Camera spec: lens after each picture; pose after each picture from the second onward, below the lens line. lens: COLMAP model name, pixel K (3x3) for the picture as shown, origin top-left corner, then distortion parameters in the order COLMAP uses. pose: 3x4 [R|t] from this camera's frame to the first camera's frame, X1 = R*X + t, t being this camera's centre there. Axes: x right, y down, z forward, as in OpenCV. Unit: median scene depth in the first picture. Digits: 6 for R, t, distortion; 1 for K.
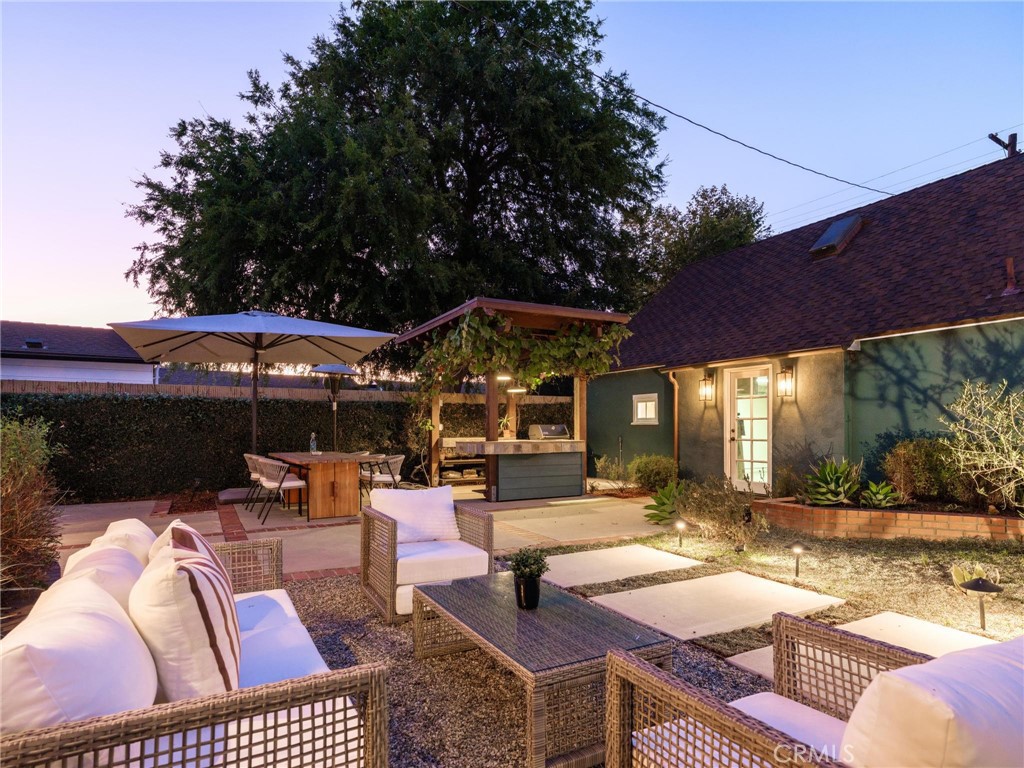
lens RADIAL K [[571.2, 0, 513.9], [0, 571.2, 427.6], [0, 0, 1]] dist [0.001214, -0.000401]
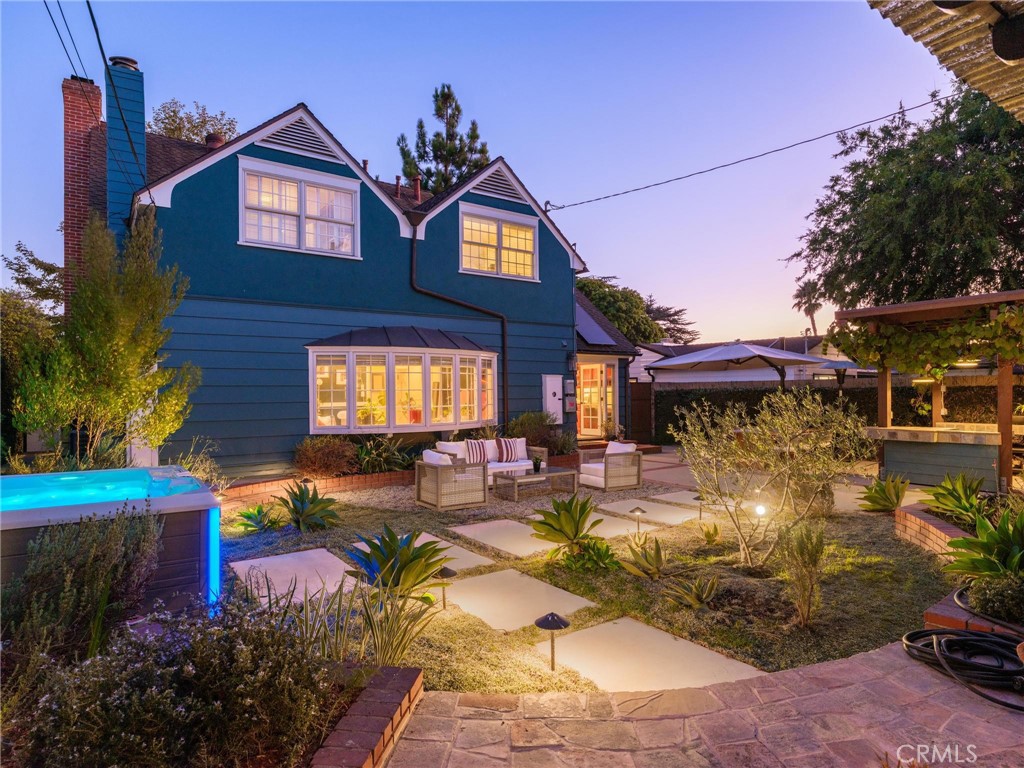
lens RADIAL K [[605.1, 0, 512.0], [0, 605.1, 384.0], [0, 0, 1]] dist [0.022314, 0.000102]
pose [[0.130925, -0.014029, -0.991293, 1.032864], [0.005234, 0.999896, -0.013460, -0.047732], [0.991378, -0.003426, 0.130985, 0.093354]]
